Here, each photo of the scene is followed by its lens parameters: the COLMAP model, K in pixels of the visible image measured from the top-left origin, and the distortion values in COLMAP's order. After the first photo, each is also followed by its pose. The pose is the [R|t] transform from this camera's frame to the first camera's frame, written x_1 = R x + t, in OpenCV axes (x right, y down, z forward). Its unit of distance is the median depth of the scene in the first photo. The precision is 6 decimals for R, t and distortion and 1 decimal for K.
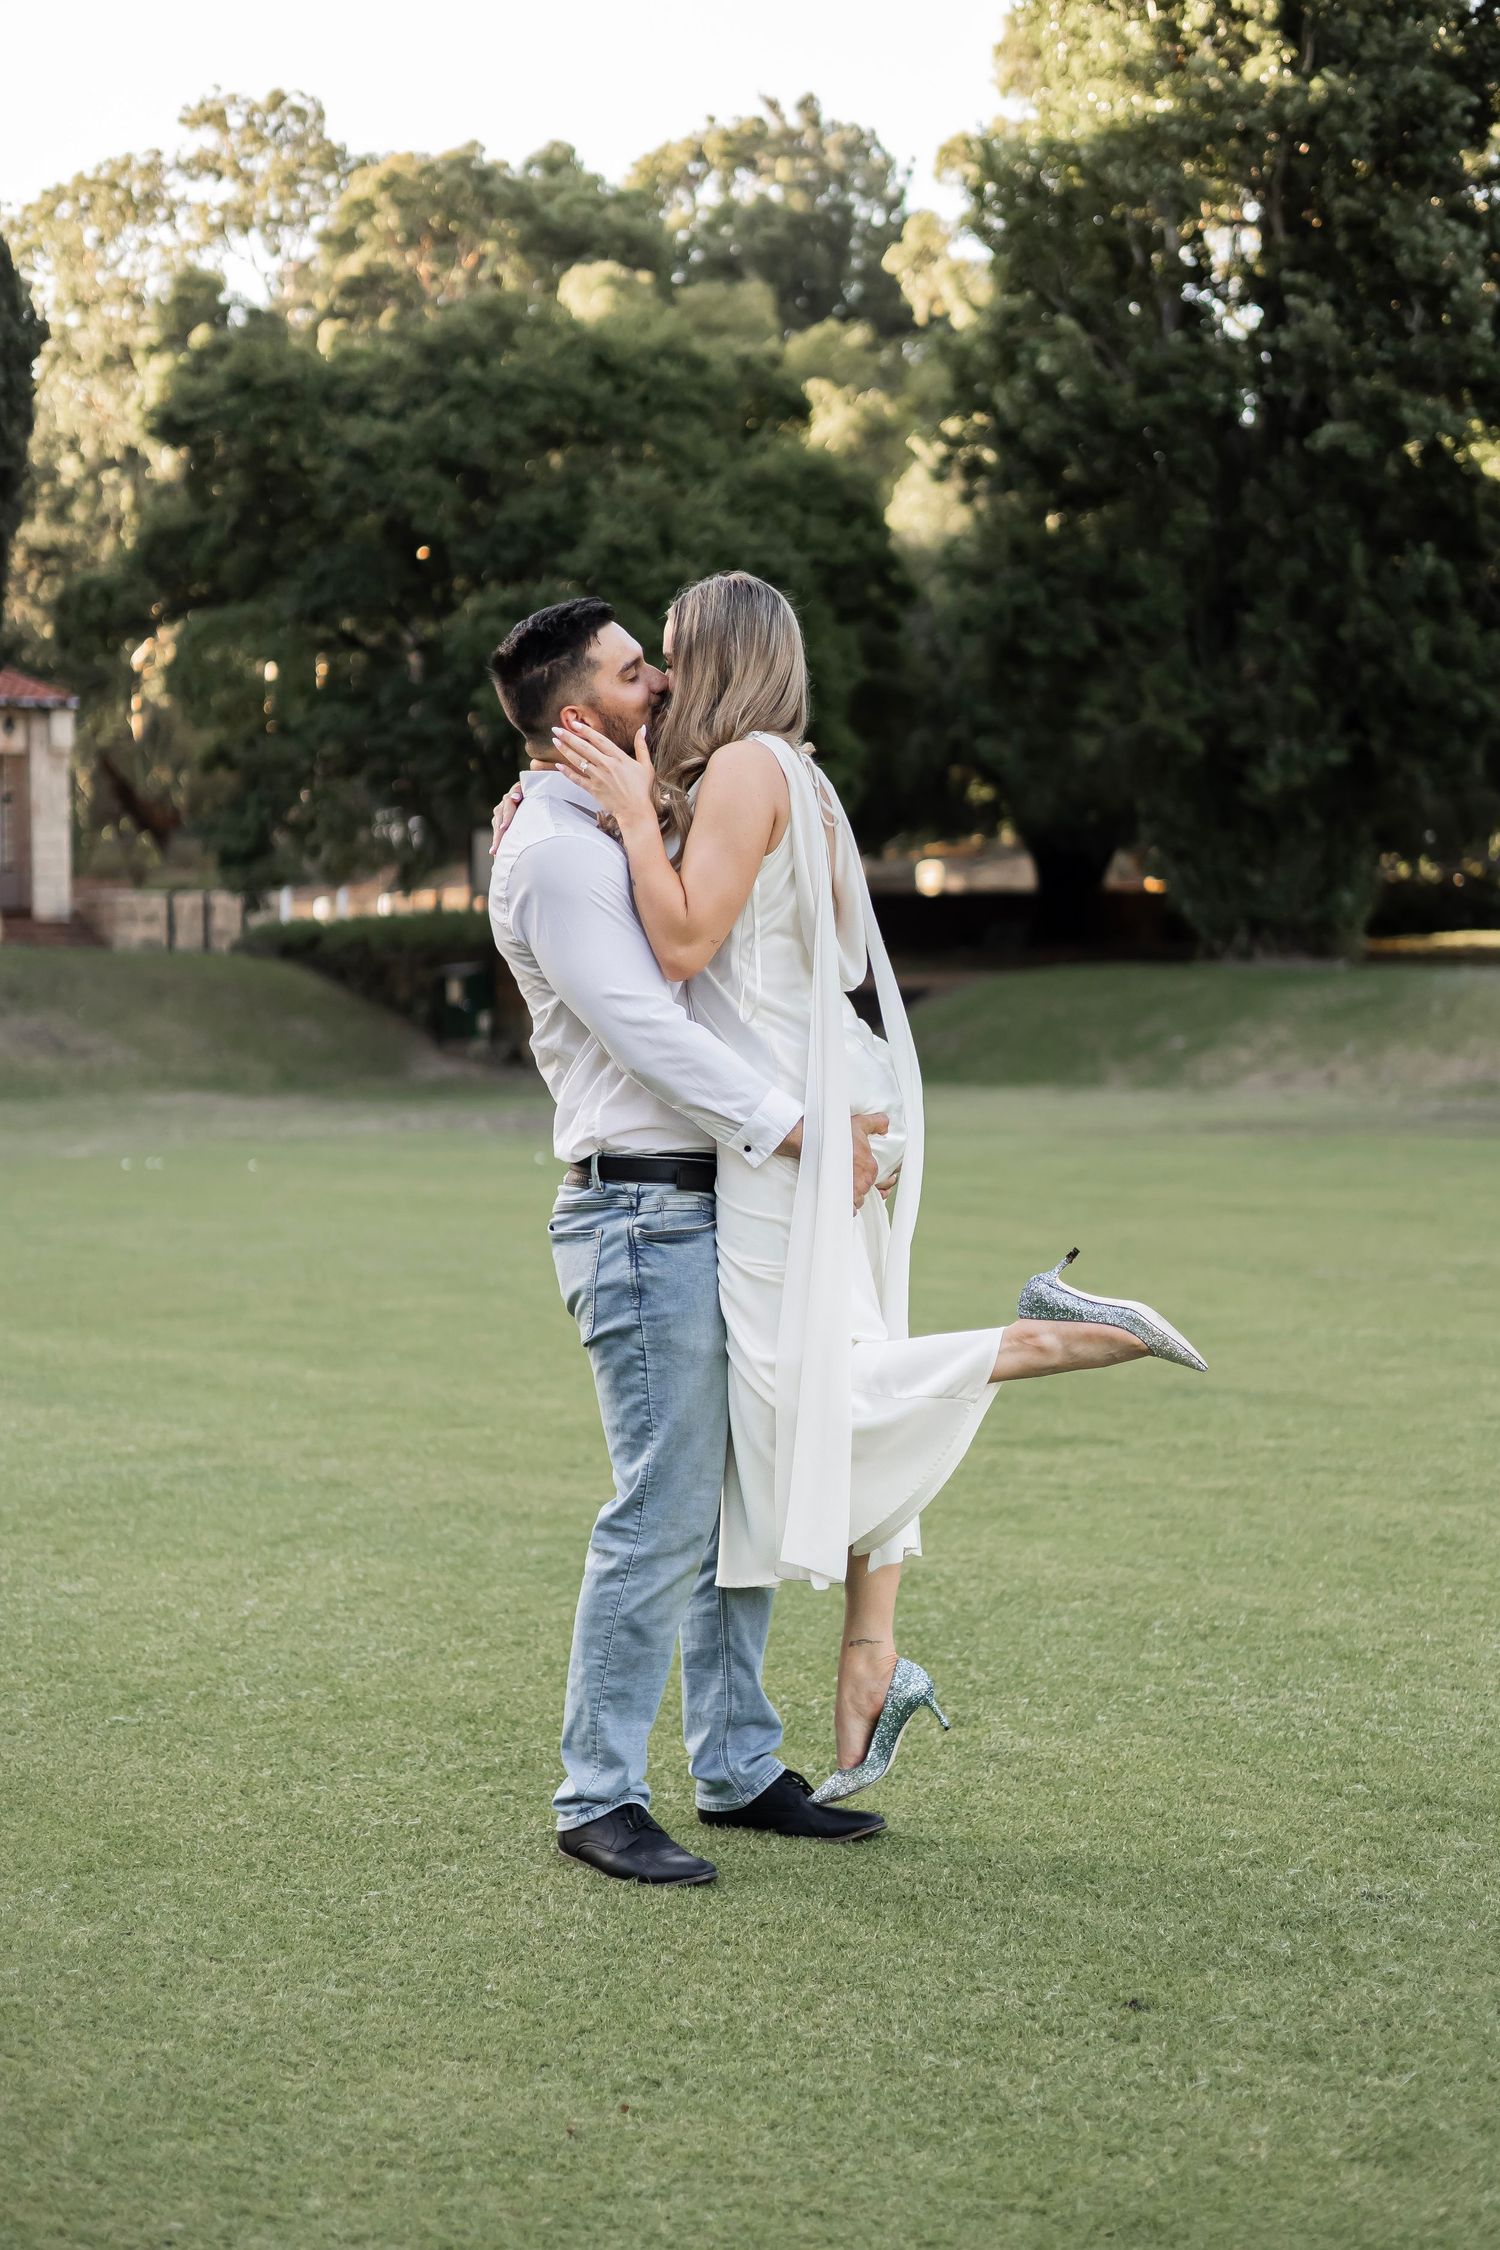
lens RADIAL K [[3278.3, 0, 752.6], [0, 3278.3, 1061.1], [0, 0, 1]] dist [-0.007820, 0.086568]
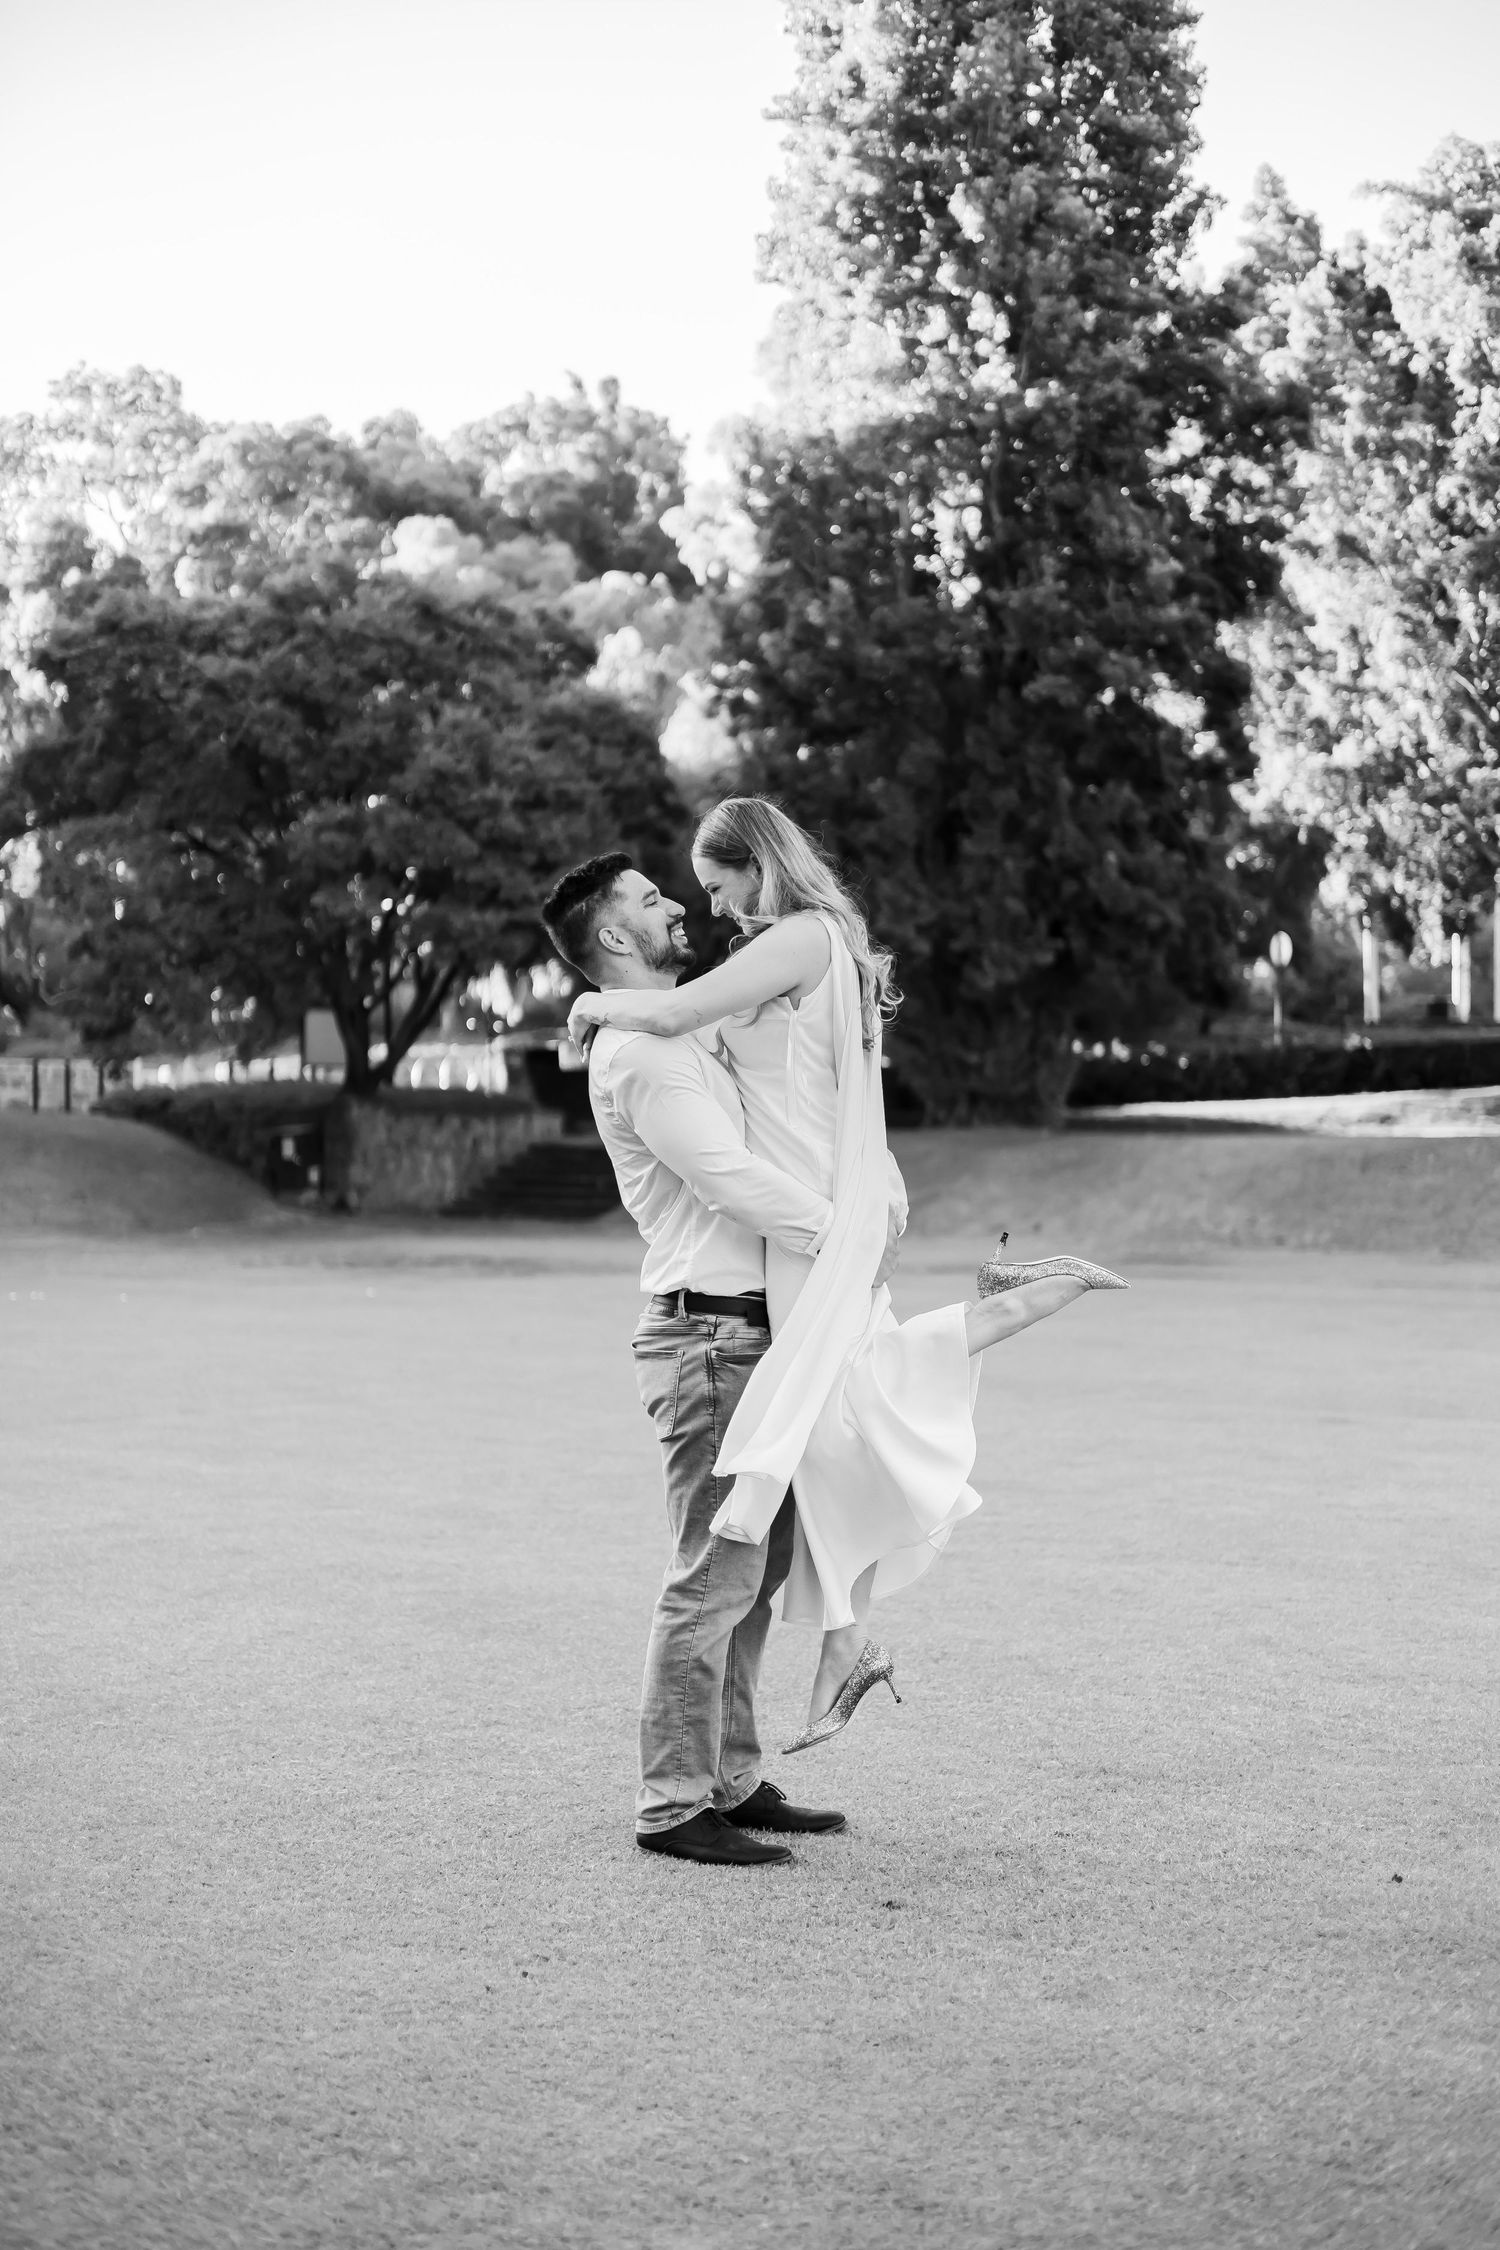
lens RADIAL K [[3180.3, 0, 750.0], [0, 3180.3, 1125.0], [0, 0, 1]] dist [0.035863, -0.041259]
pose [[0.996468, 0.007787, 0.083616, -0.023591], [-0.005626, 0.999645, -0.026055, -0.001359], [-0.083789, 0.025493, 0.996157, -0.139885]]
